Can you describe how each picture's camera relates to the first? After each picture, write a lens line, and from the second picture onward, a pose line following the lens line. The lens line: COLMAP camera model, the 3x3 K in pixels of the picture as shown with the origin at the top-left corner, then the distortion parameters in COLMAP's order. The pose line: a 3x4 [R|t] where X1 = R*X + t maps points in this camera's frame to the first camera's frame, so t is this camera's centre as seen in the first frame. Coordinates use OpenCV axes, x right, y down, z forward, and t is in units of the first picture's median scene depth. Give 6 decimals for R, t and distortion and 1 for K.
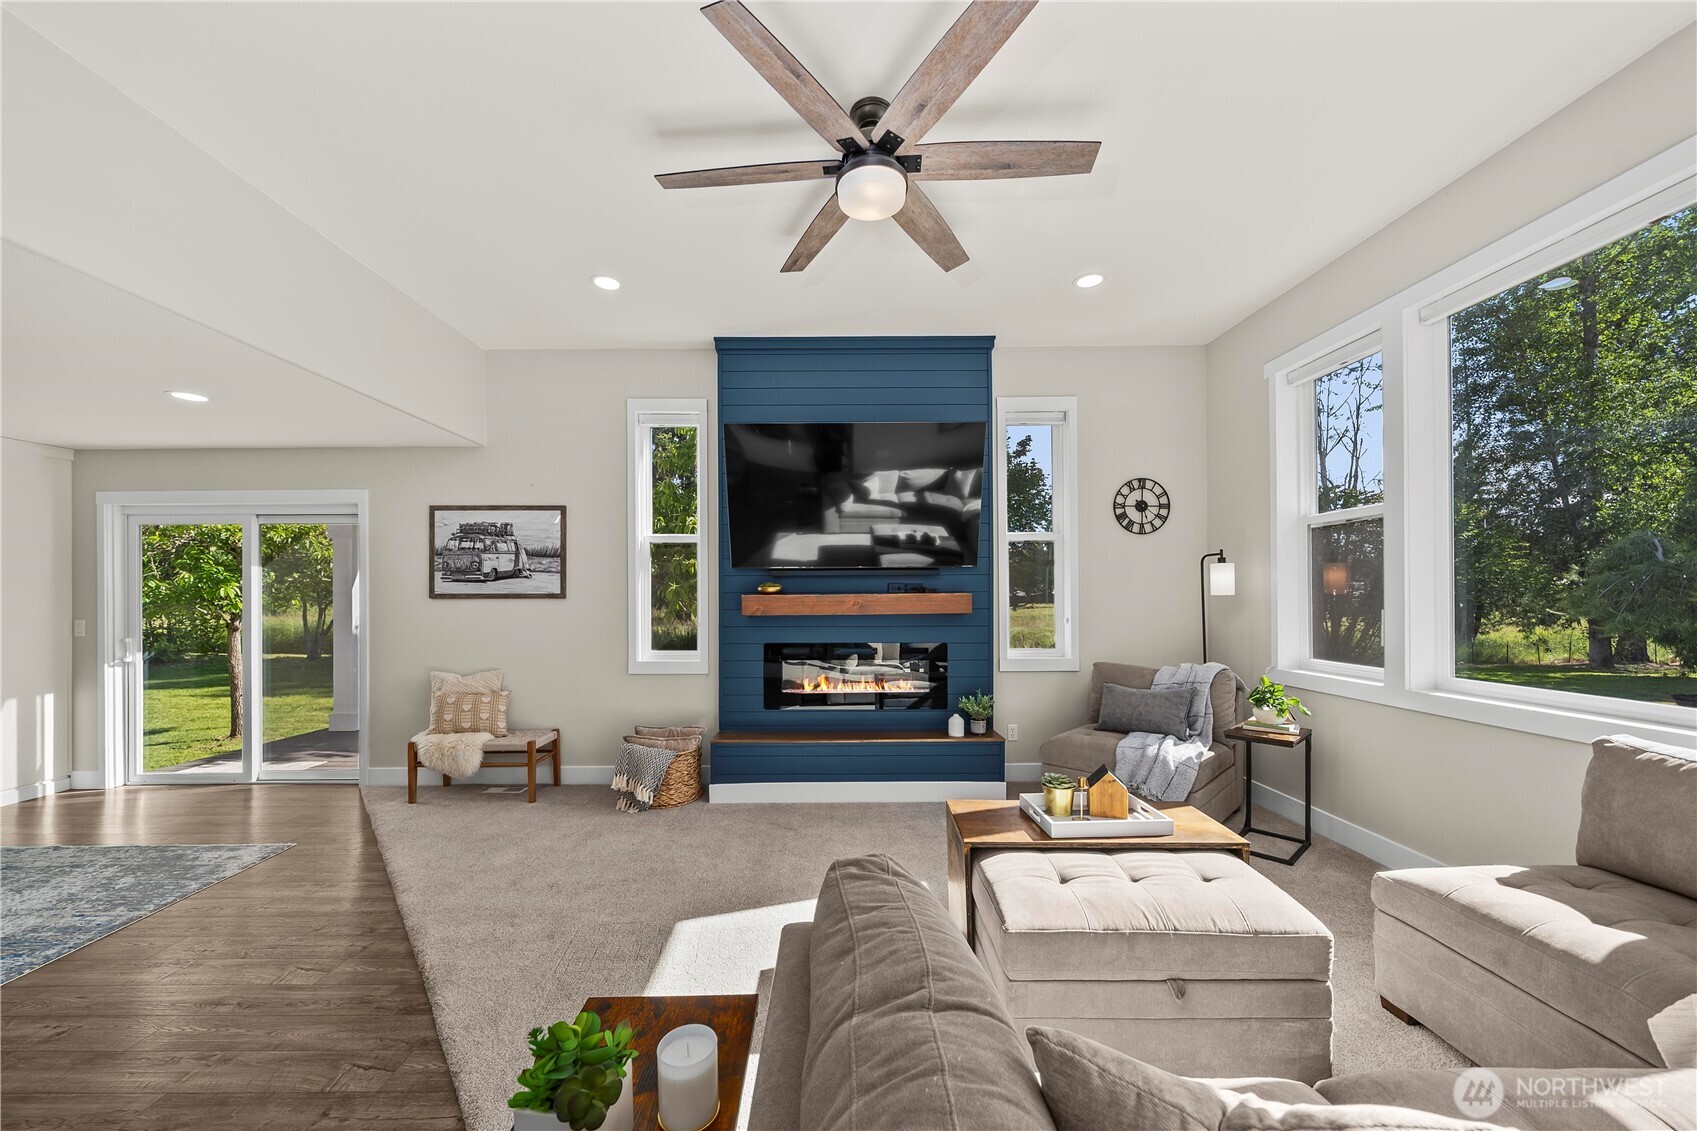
lens RADIAL K [[623.8, 0, 828.4], [0, 623.8, 595.0], [0, 0, 1]] dist [0.000378, -0.000265]
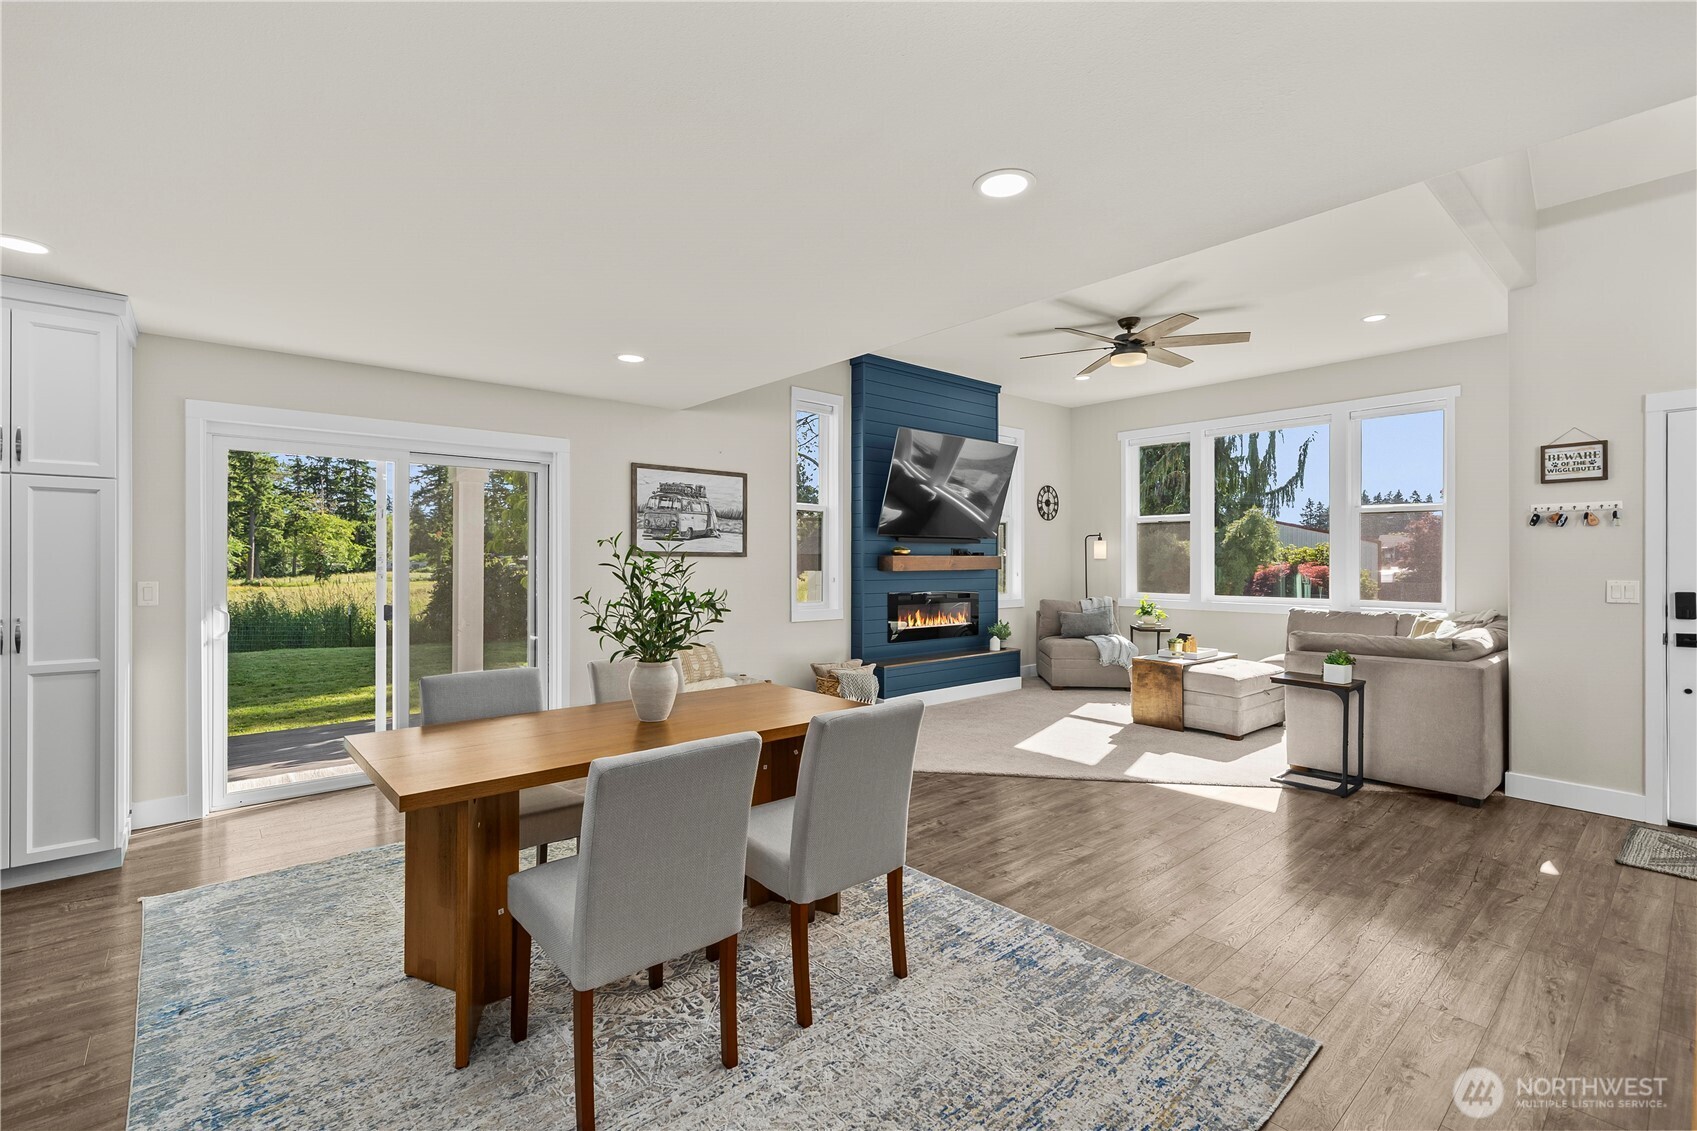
lens RADIAL K [[734.0, 0, 865.8], [0, 734.0, 565.5], [0, 0, 1]] dist [-0.000795, -0.000069]
pose [[0.757454, 0.001843, 0.652886, -1.119098], [-0.008096, 0.999946, 0.006571, 0.010332], [-0.652839, -0.010263, 0.757427, -0.132288]]
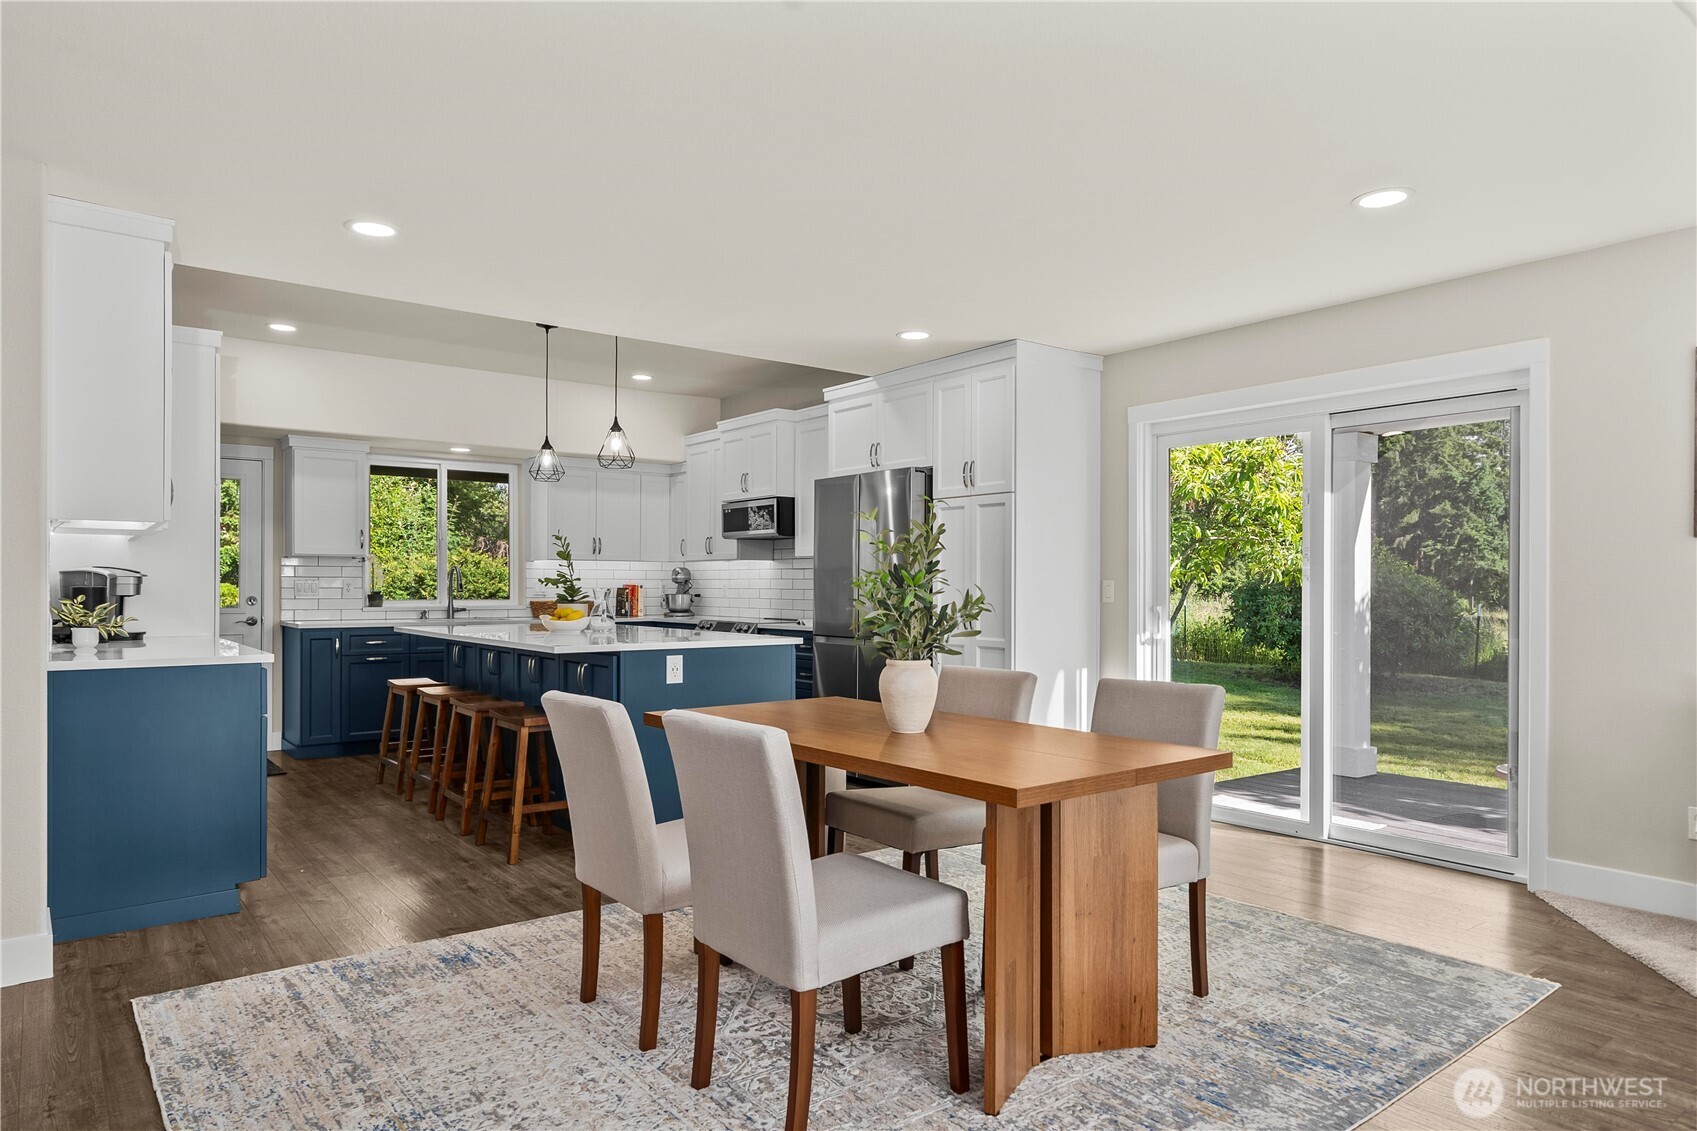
lens RADIAL K [[1039.4, 0, 836.2], [0, 1039.4, 595.2], [0, 0, 1]] dist [0.004799, 0.000027]
pose [[0.608943, 0.013798, -0.793094, -0.397665], [-0.003030, 0.999882, 0.015069, 0.039203], [0.793208, -0.006773, 0.608913, -0.030068]]
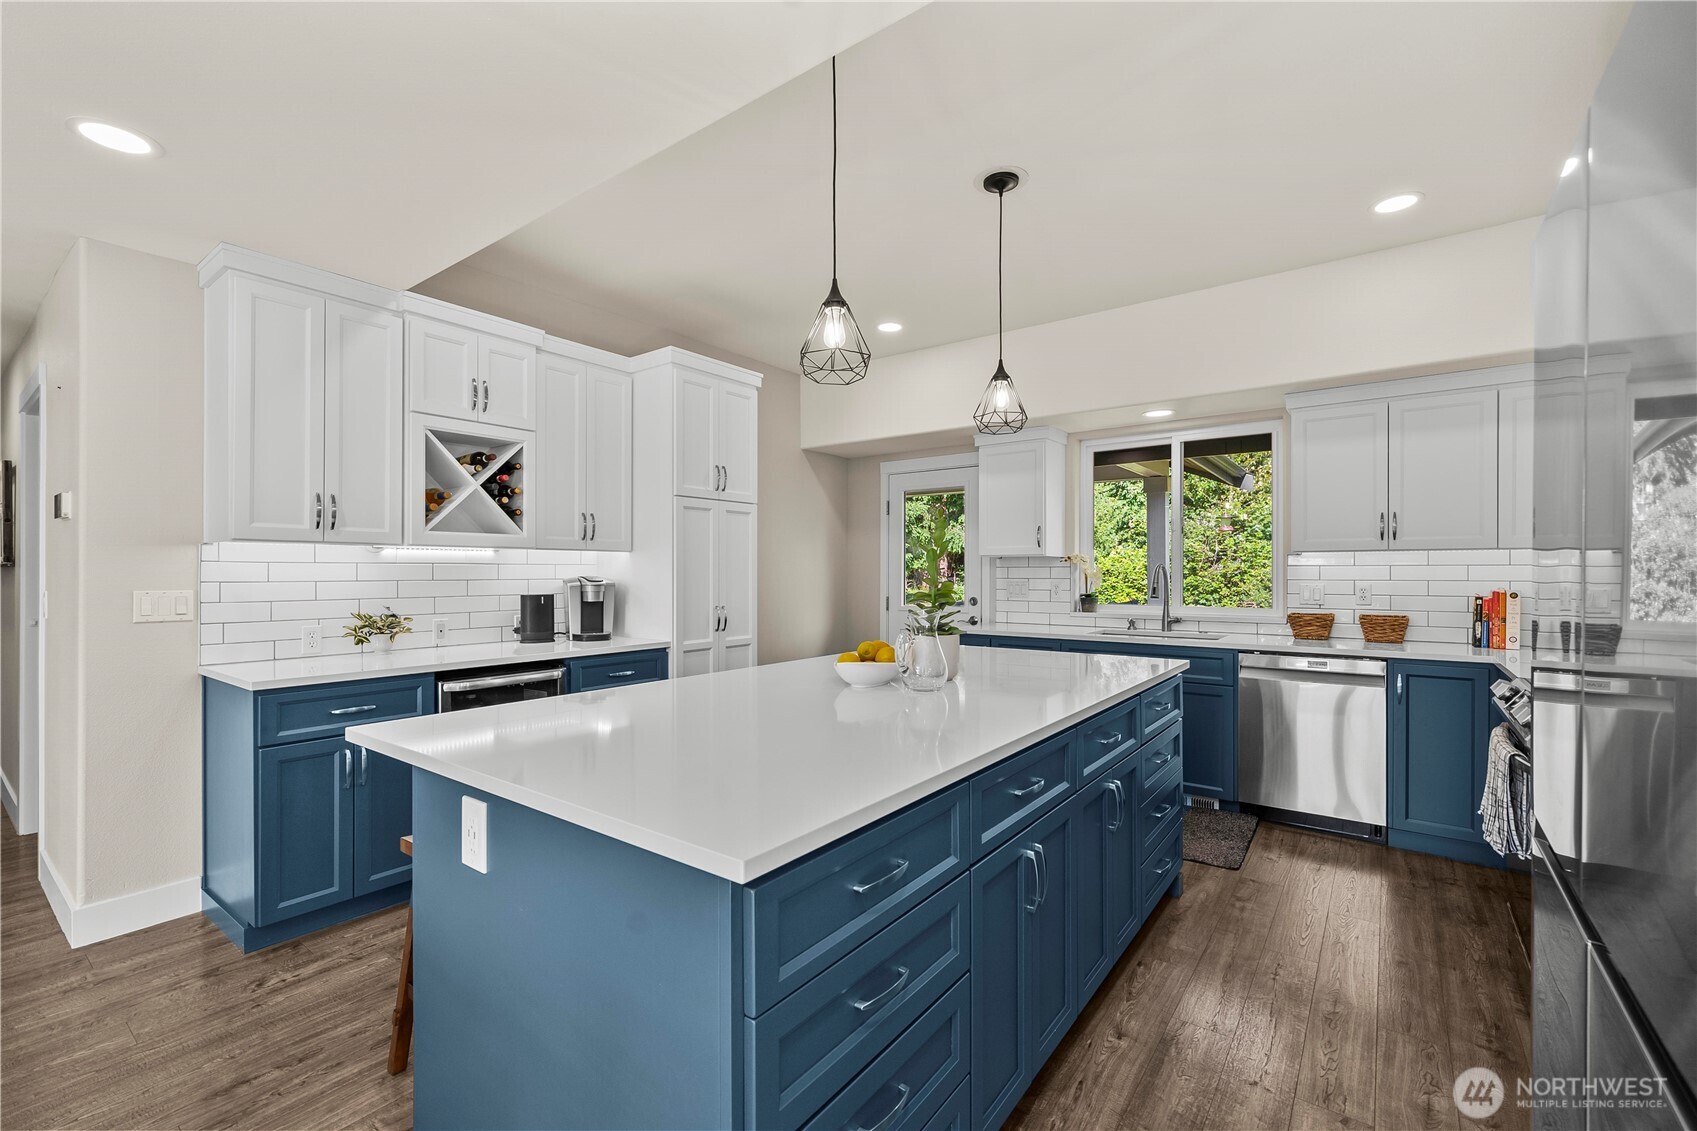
lens RADIAL K [[734.0, 0, 853.0], [0, 734.0, 563.6], [0, 0, 1]] dist [-0.000795, -0.000069]
pose [[-0.571526, 0.000764, -0.820584, -1.164848], [0.008189, 0.999955, -0.004772, 0.018801], [0.820543, -0.009447, -0.571506, 0.746000]]
